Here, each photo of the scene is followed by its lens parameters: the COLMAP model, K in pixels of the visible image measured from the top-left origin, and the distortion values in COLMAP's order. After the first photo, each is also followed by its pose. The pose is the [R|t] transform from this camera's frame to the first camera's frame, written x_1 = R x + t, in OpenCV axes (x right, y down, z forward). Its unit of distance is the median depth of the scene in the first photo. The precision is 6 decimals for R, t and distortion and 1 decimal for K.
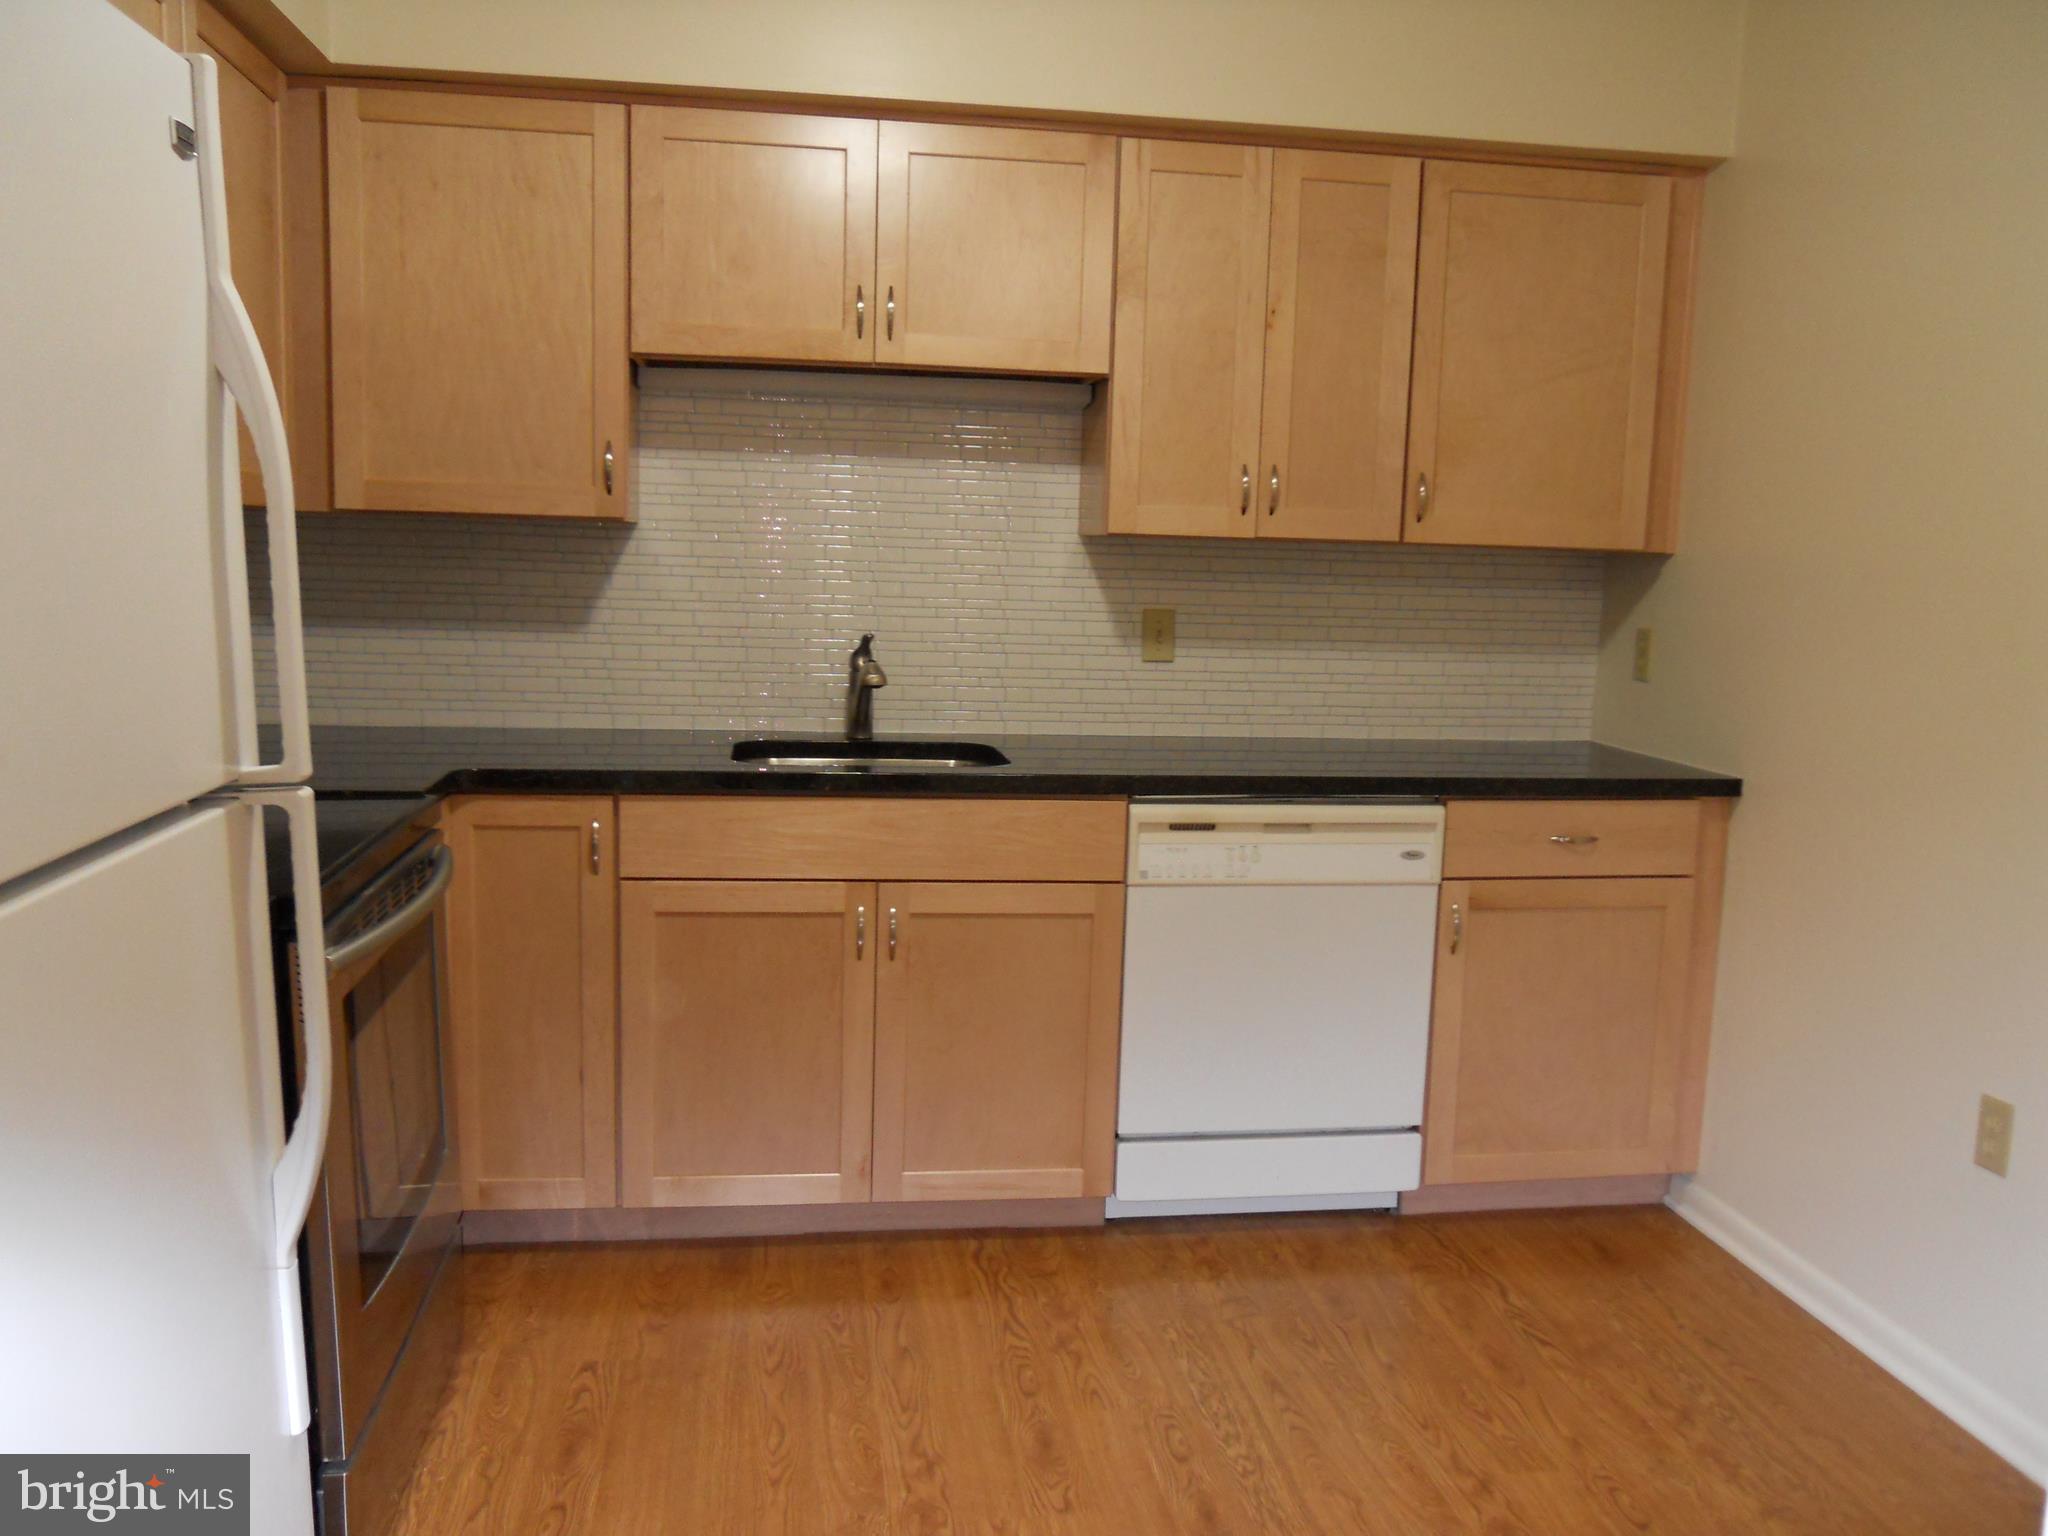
lens RADIAL K [[1666.8, 0, 1024.0], [0, 1666.8, 768.0], [0, 0, 1]] dist [-0.061864, 0.006096]
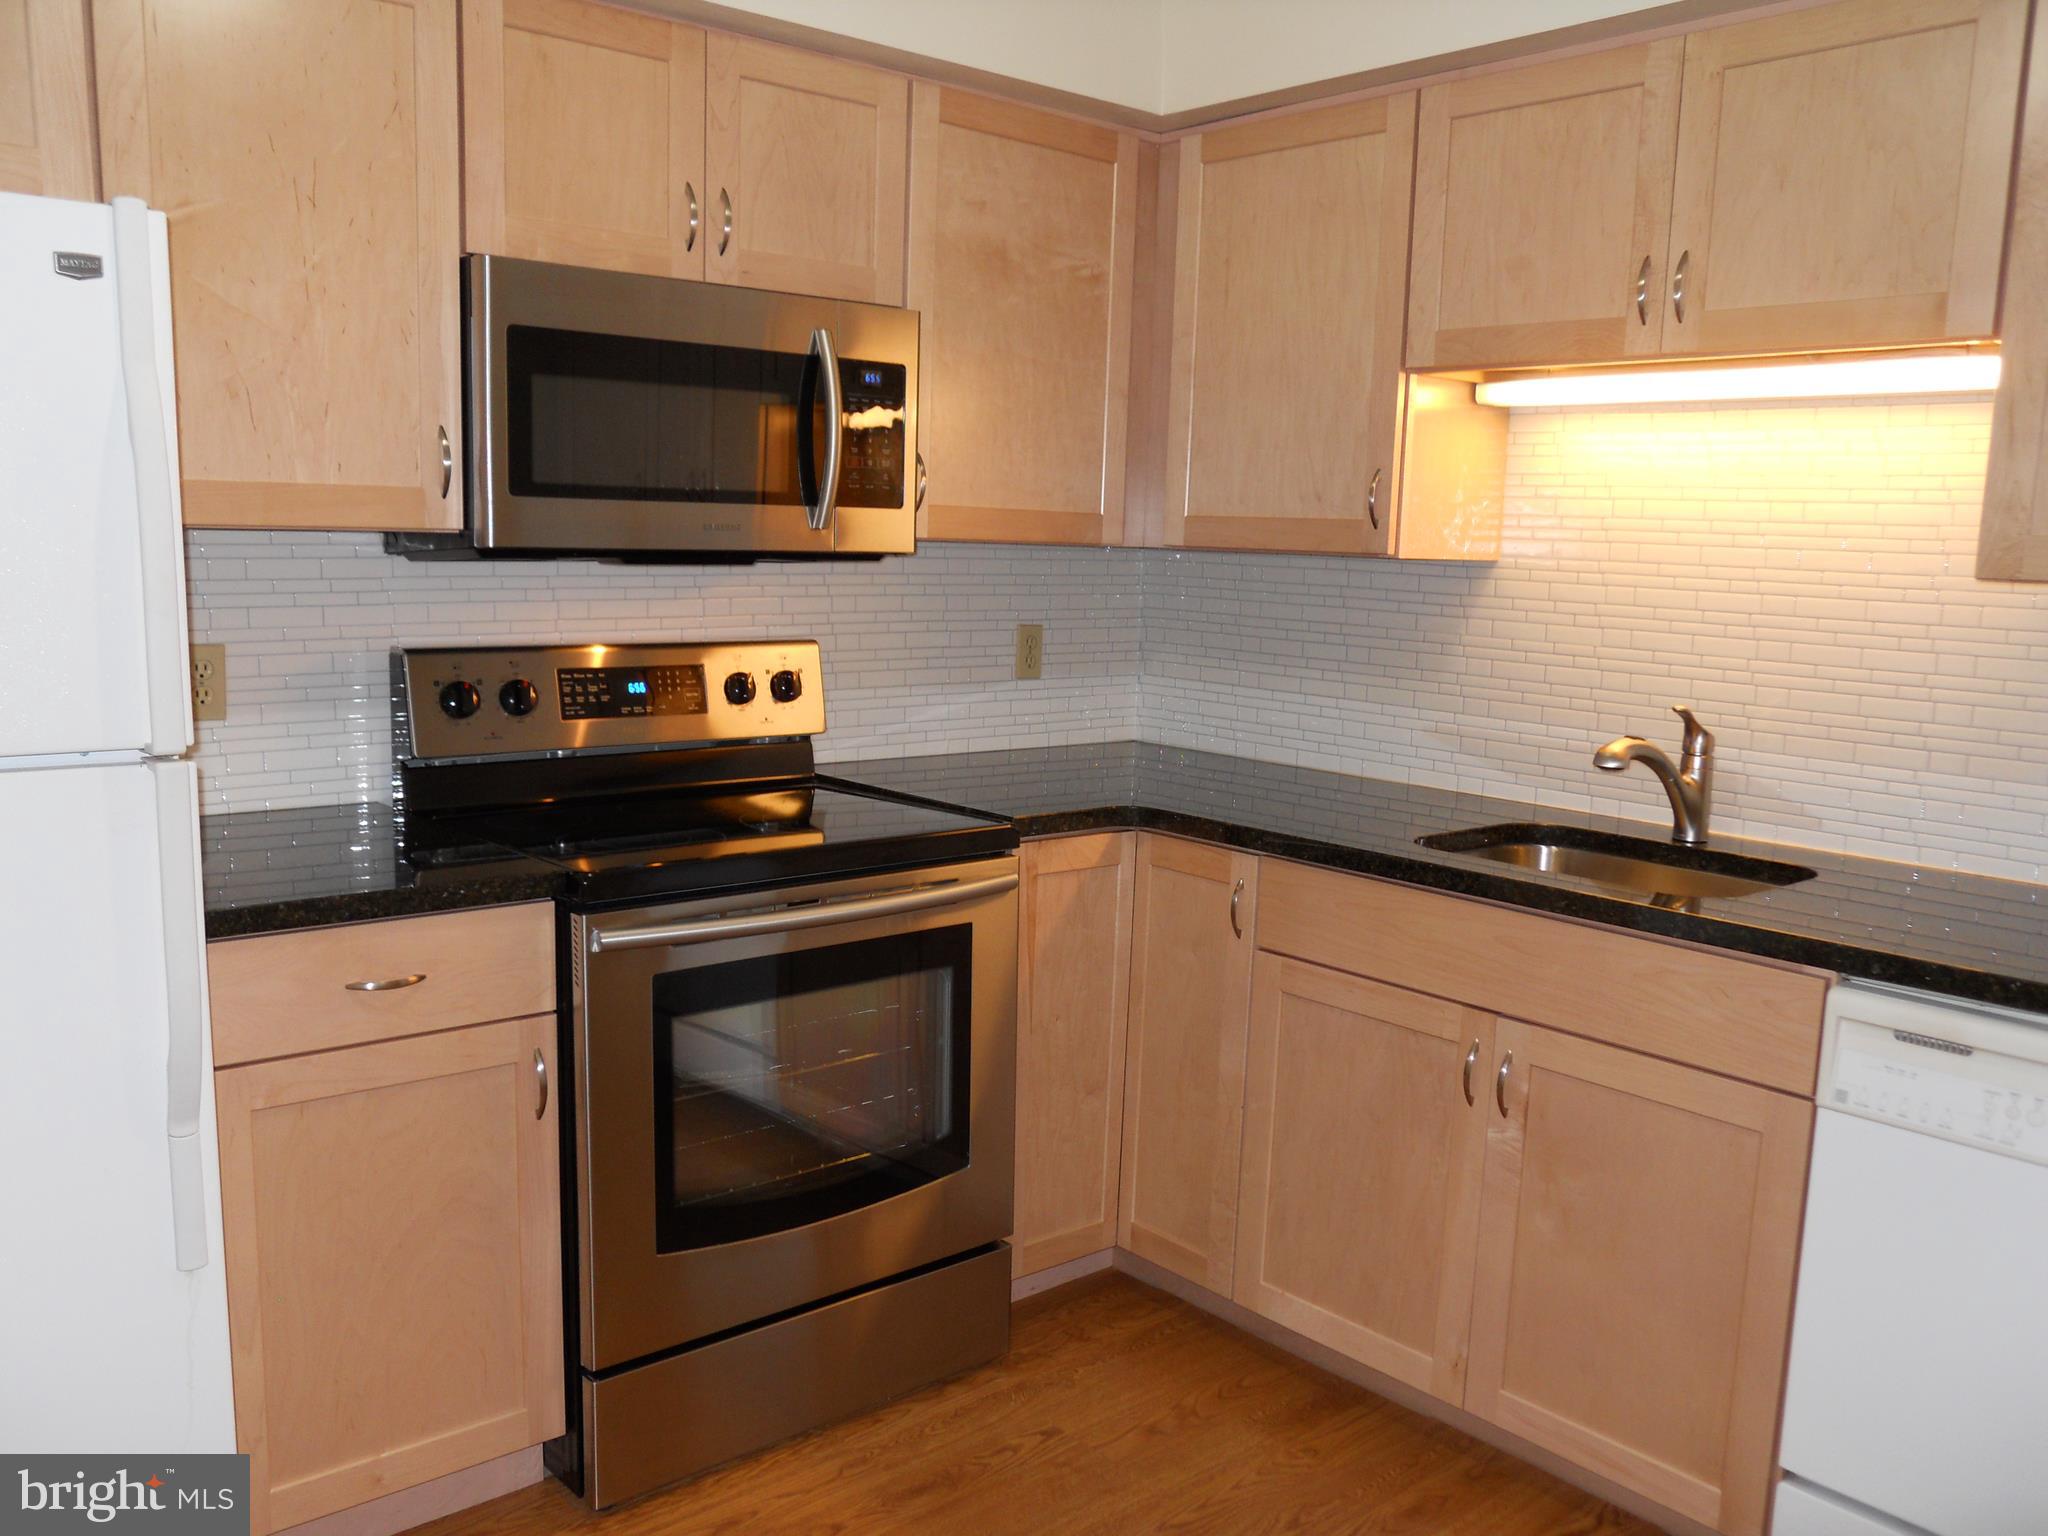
lens RADIAL K [[1666.8, 0, 1024.0], [0, 1666.8, 768.0], [0, 0, 1]] dist [-0.061864, 0.006096]
pose [[0.540984, 0.102961, -0.834706, 0.422686], [-0.126320, 0.991167, 0.040391, -0.049449], [0.831492, 0.083590, 0.549212, 0.368033]]
